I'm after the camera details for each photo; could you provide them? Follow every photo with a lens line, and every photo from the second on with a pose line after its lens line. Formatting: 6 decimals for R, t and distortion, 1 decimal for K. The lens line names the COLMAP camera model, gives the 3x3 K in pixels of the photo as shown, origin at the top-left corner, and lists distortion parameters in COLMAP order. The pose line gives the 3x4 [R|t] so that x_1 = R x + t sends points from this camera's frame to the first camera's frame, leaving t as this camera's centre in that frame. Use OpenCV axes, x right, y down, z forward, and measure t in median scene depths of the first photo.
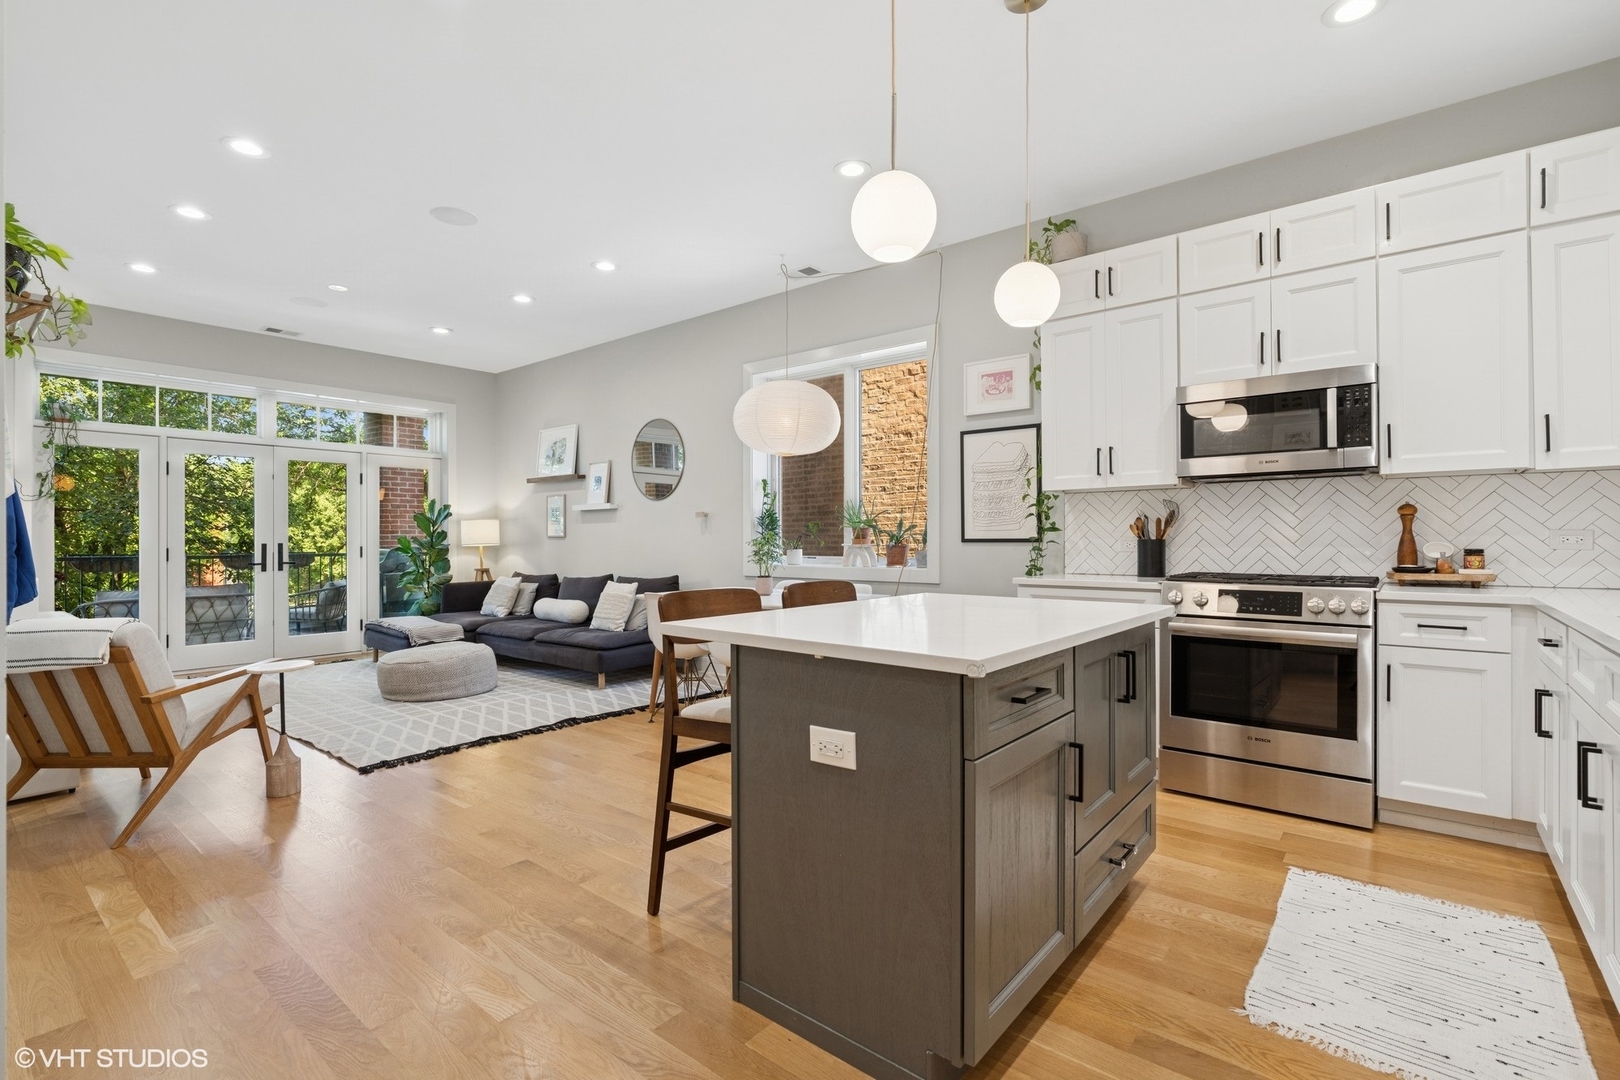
lens RADIAL K [[739.8, 0, 806.0], [0, 739.8, 538.4], [0, 0, 1]] dist [-0.004294, 0.001951]
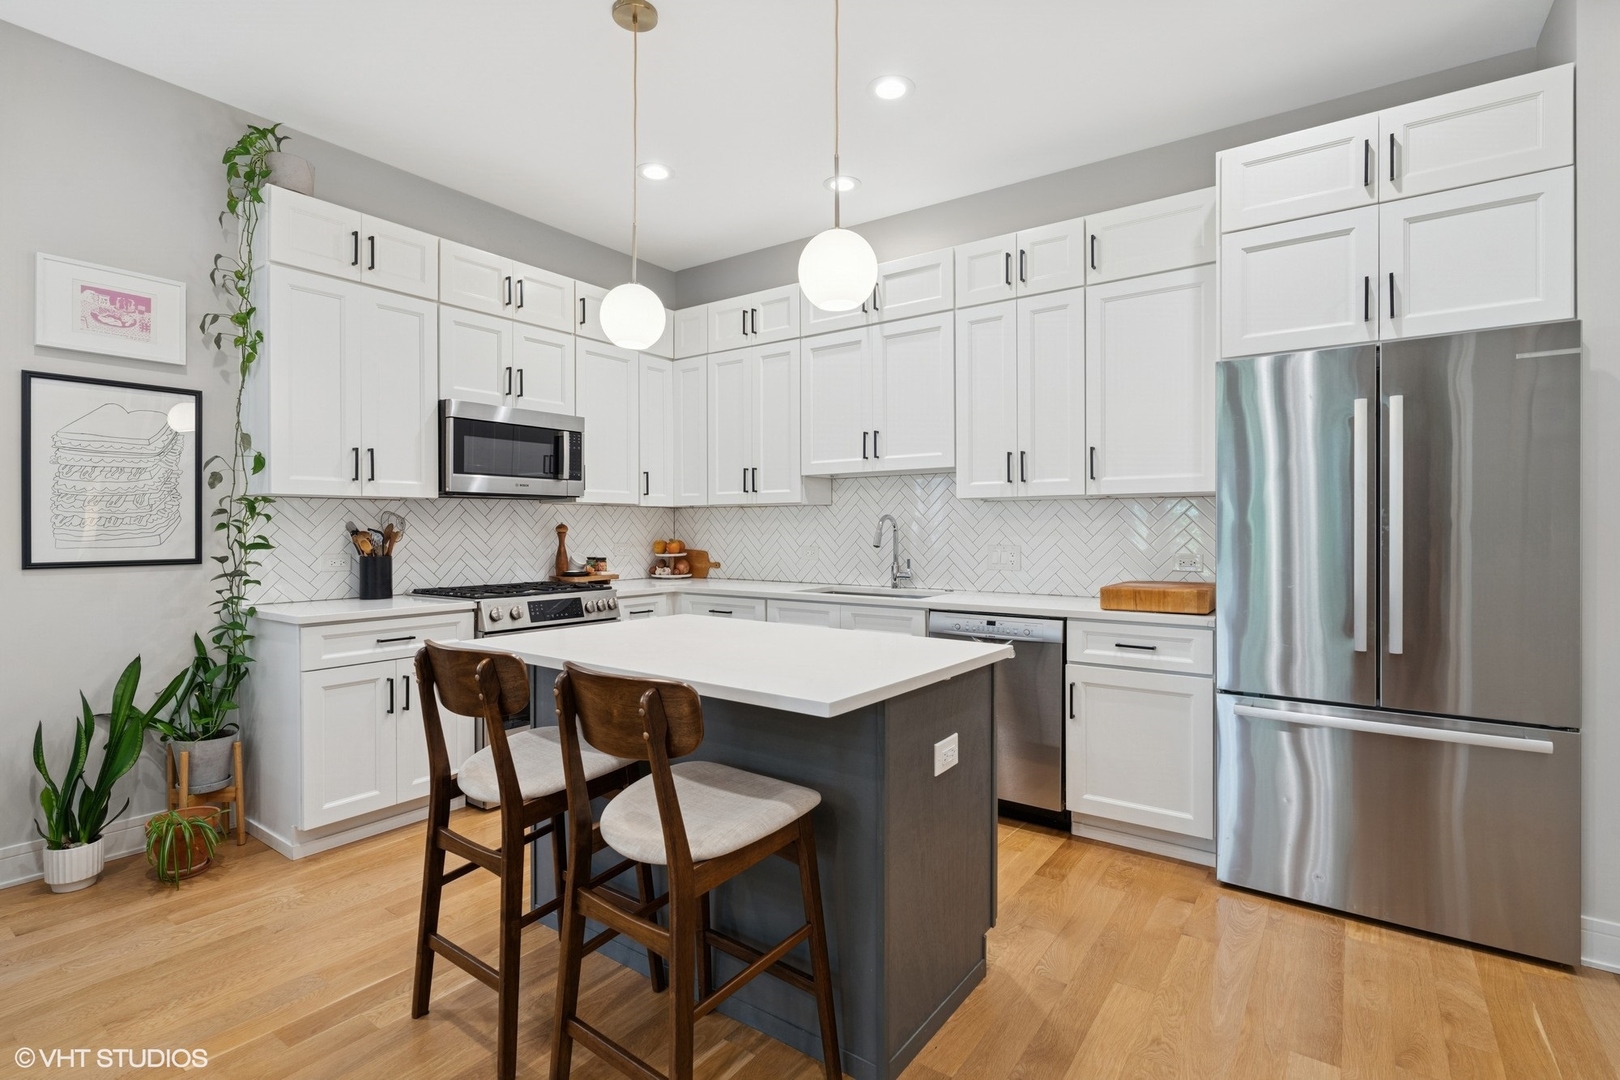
lens RADIAL K [[761.9, 0, 804.0], [0, 761.9, 531.3], [0, 0, 1]] dist [-0.004761, -0.000267]
pose [[-0.059883, 0.000877, 0.998205, -0.433806], [0.001591, 0.999998, -0.000783, -0.024780], [-0.998204, 0.001541, -0.059885, 0.498605]]
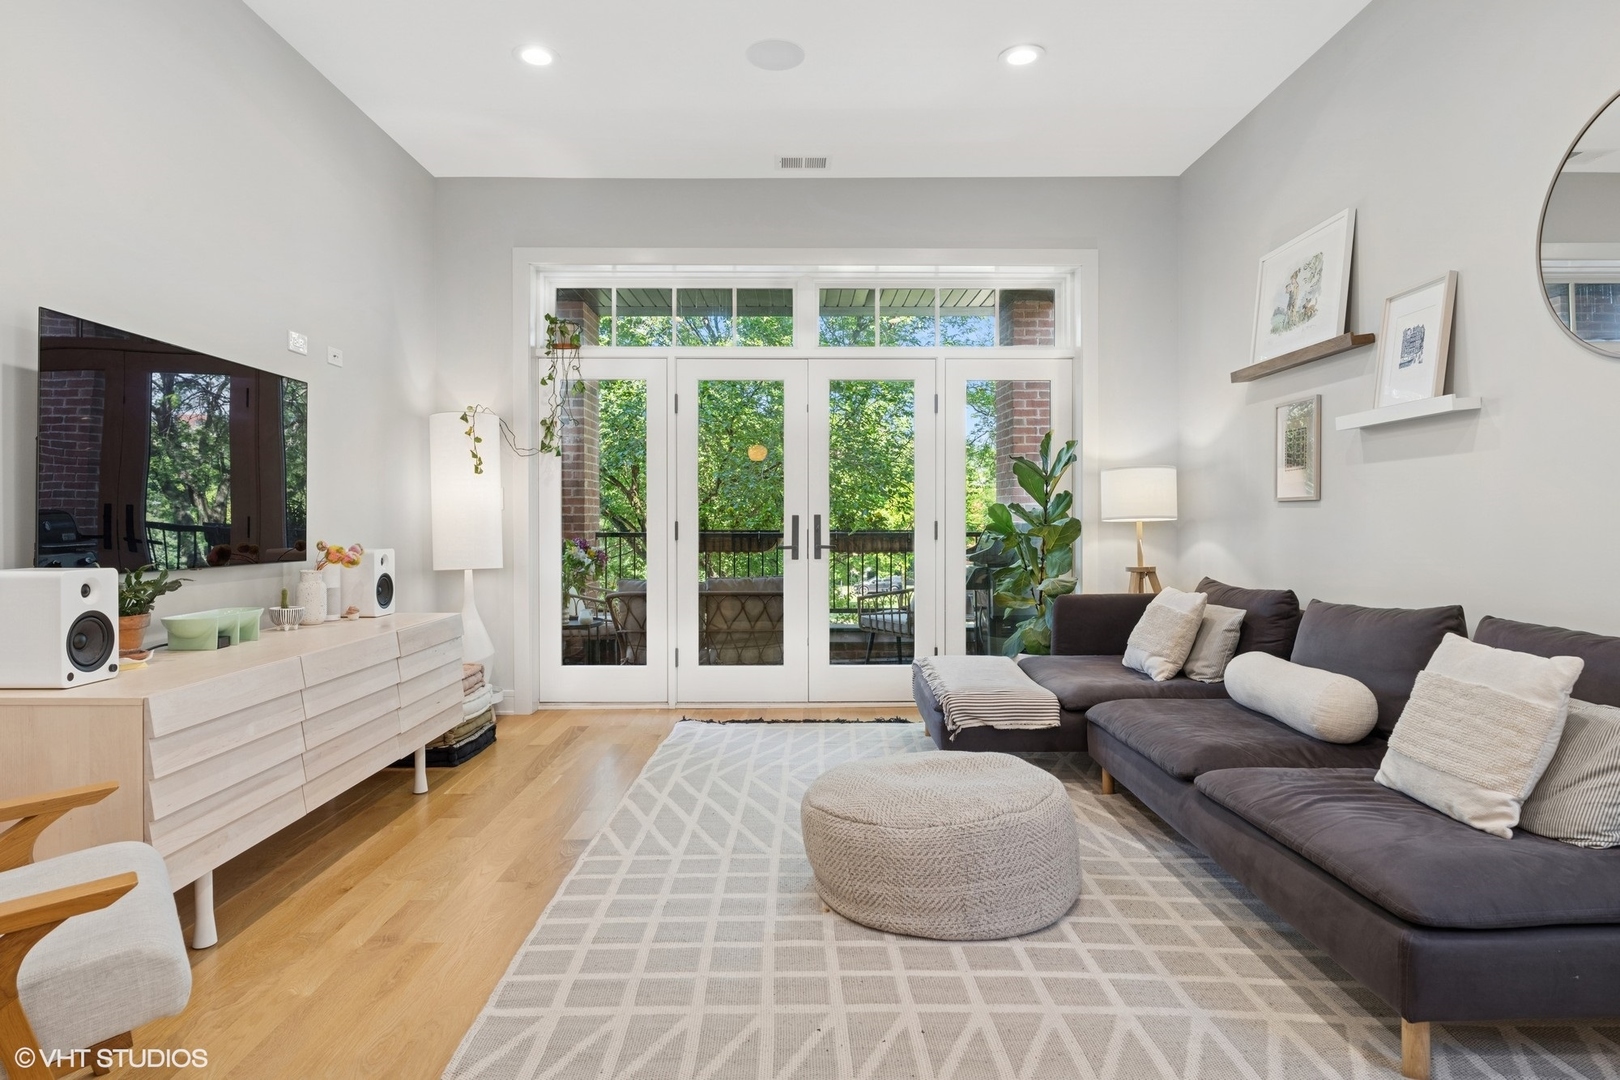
lens RADIAL K [[886.9, 0, 800.8], [0, 886.9, 527.4], [0, 0, 1]] dist [-0.013347, 0.000268]
pose [[0.632296, 0.008553, -0.774680, -0.230447], [-0.001395, 0.999950, 0.009901, 0.015776], [0.774726, -0.005179, 0.632276, 0.837052]]
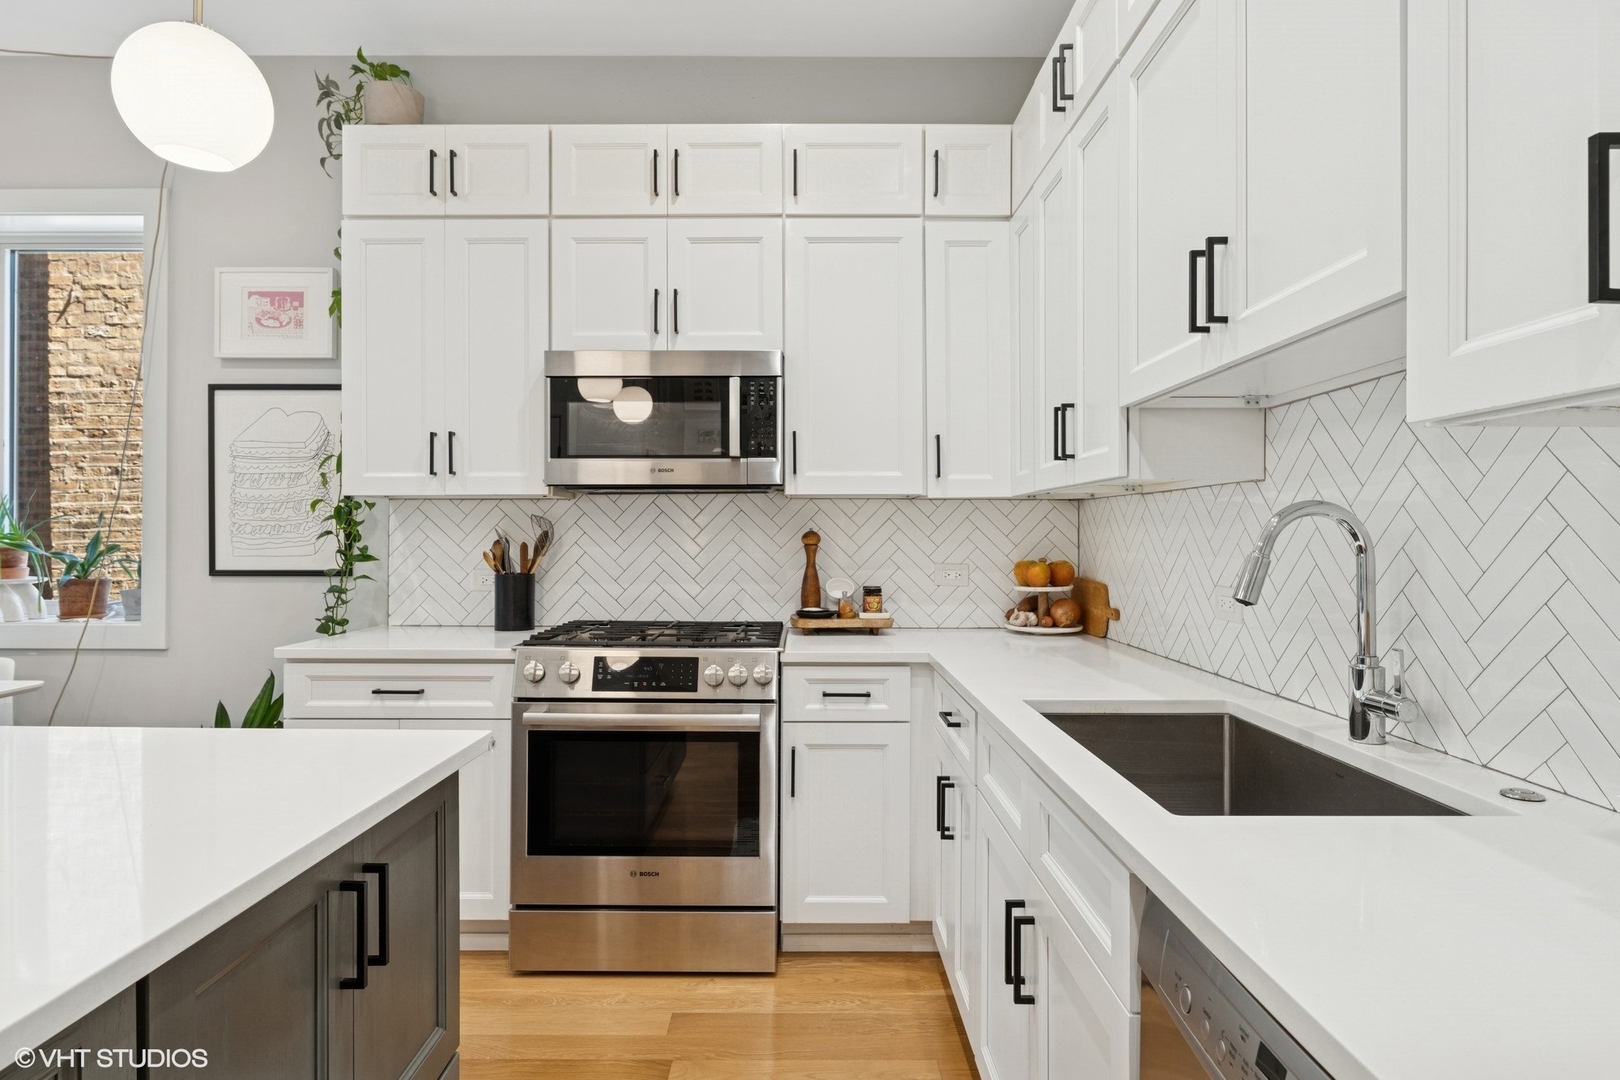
lens RADIAL K [[886.9, 0, 805.4], [0, 886.9, 534.1], [0, 0, 1]] dist [-0.013347, 0.000268]
pose [[0.772337, 0.005115, 0.635193, 0.146548], [-0.005353, 0.999984, -0.001544, -0.032118], [-0.635191, -0.002208, 0.772352, 0.193212]]
